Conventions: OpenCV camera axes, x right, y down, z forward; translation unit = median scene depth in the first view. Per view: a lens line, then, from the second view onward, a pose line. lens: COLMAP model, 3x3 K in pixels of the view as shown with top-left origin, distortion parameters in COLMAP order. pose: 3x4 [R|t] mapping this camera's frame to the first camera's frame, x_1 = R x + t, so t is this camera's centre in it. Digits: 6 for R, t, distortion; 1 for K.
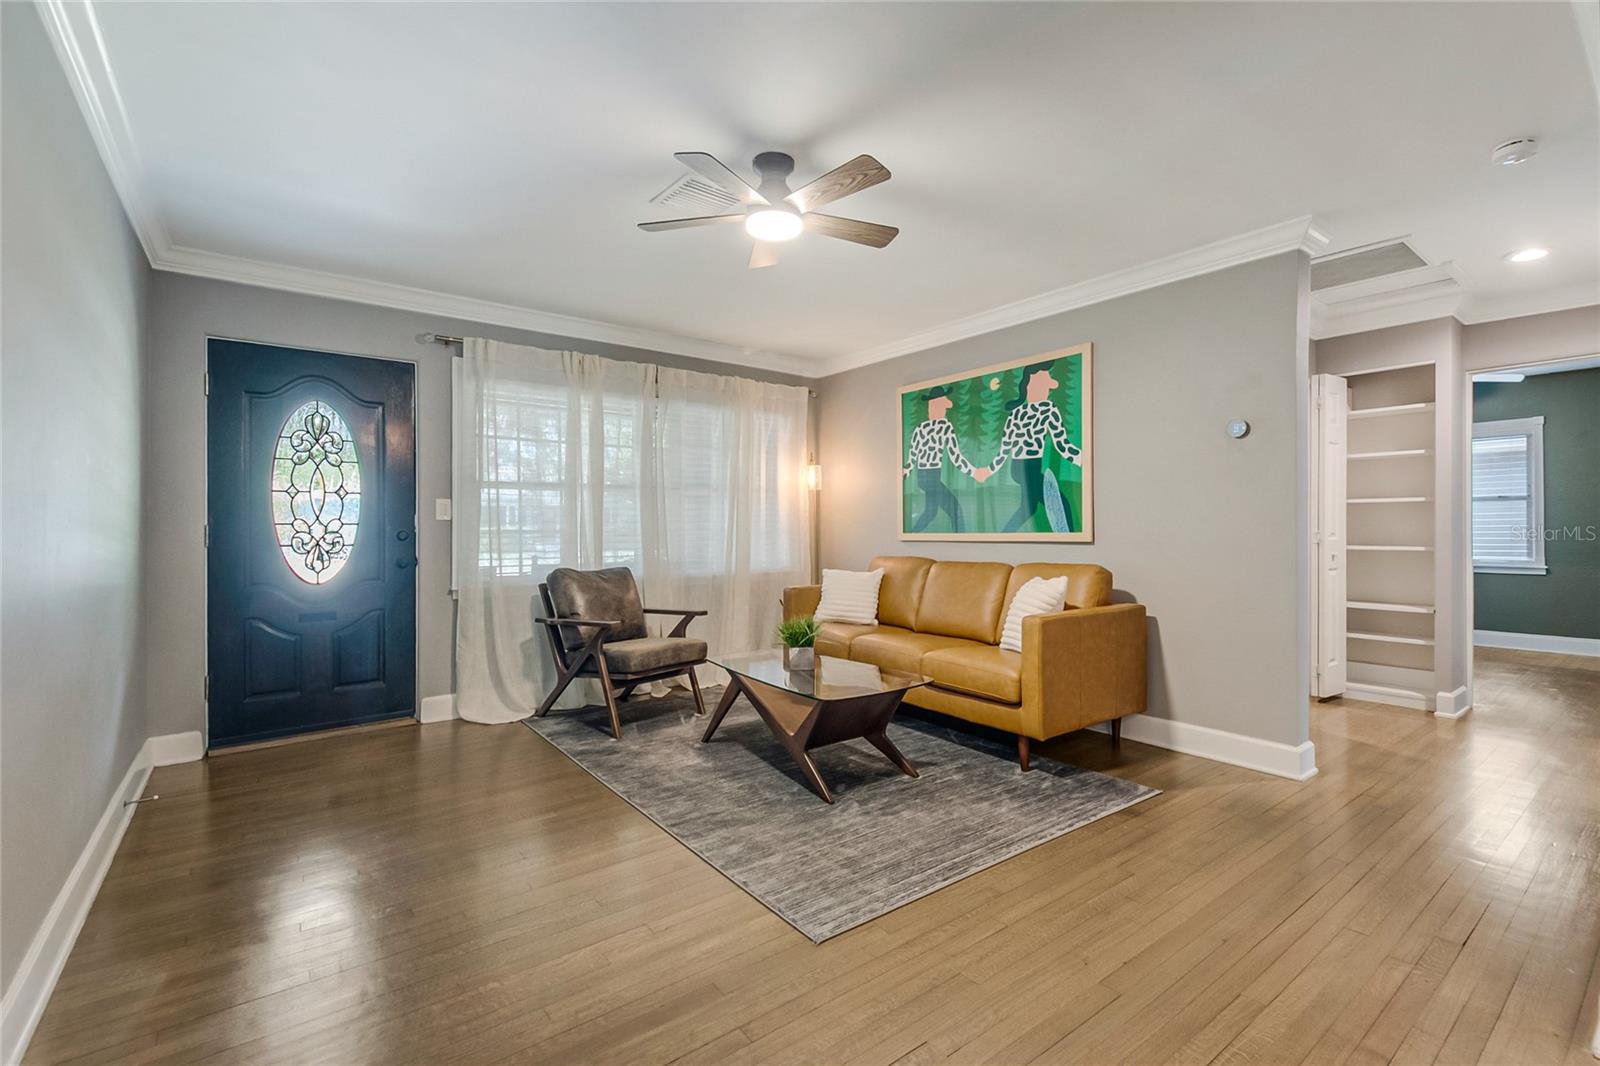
lens RADIAL K [[705.6, 0, 788.1], [0, 705.6, 530.4], [0, 0, 1]] dist [0.014516, -0.014621]
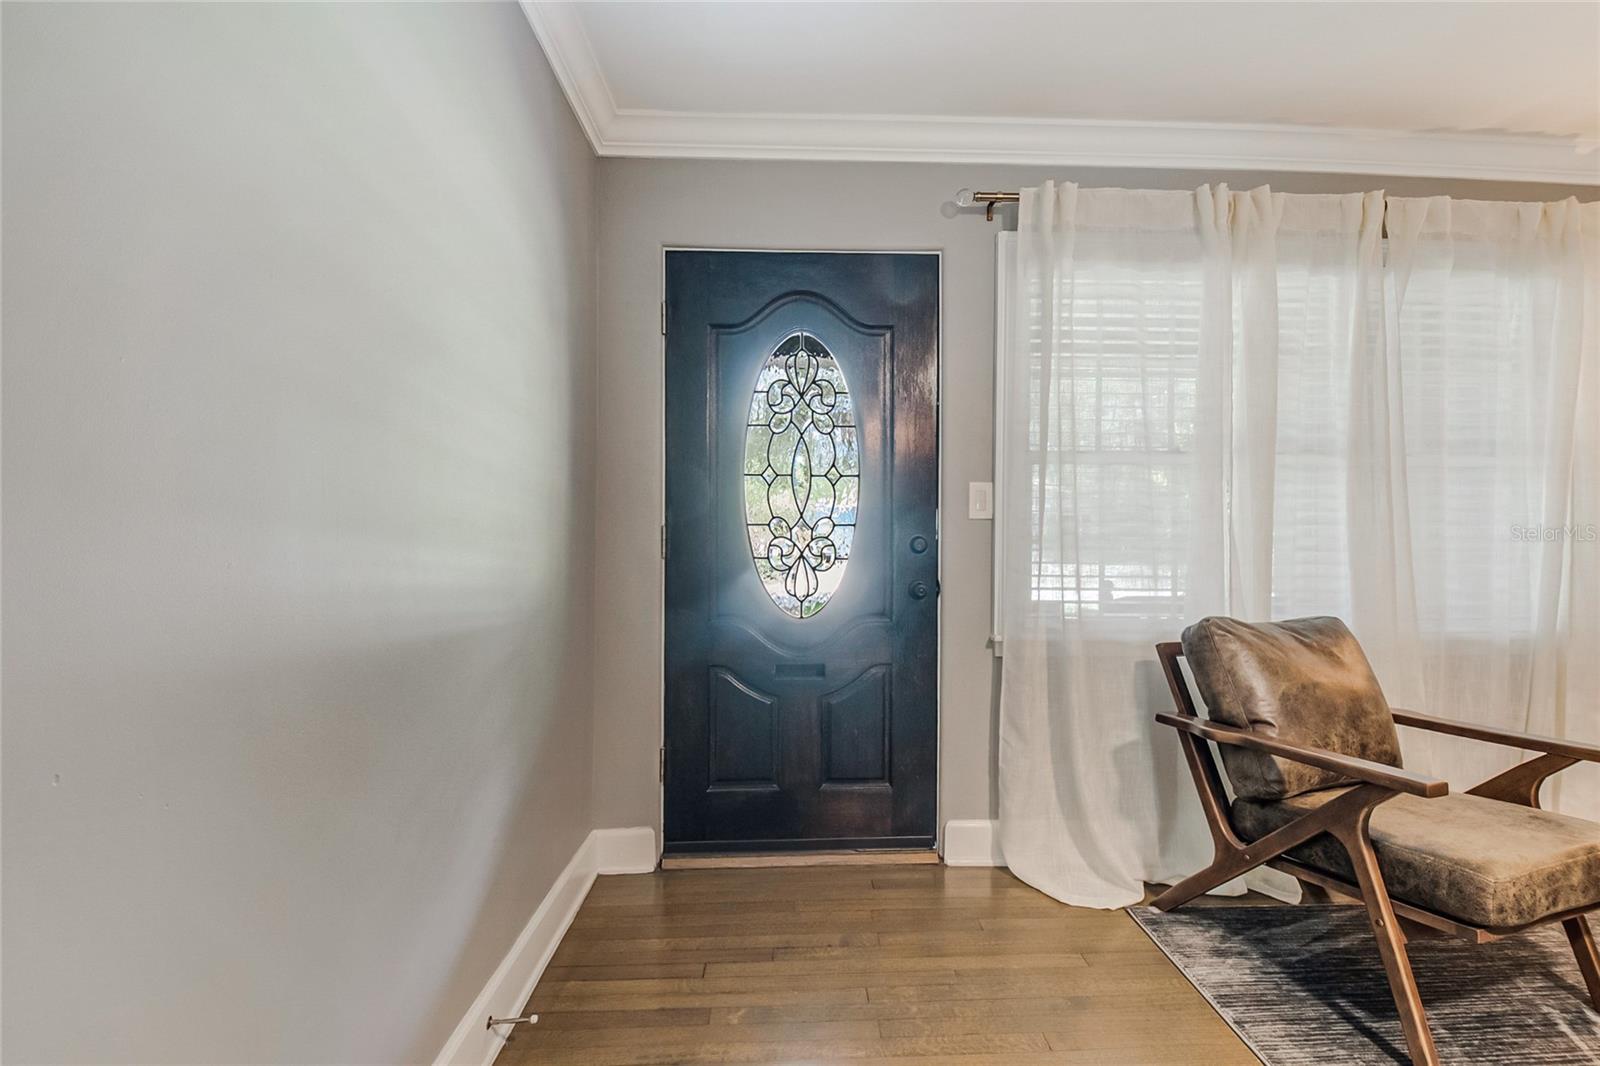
lens RADIAL K [[705.6, 0, 802.6], [0, 705.6, 533.0], [0, 0, 1]] dist [0.014516, -0.014621]
pose [[0.815666, 0.011077, -0.578418, -0.275853], [-0.006880, 0.999932, 0.009448, -0.007077], [0.578483, -0.003727, 0.815686, 0.449809]]
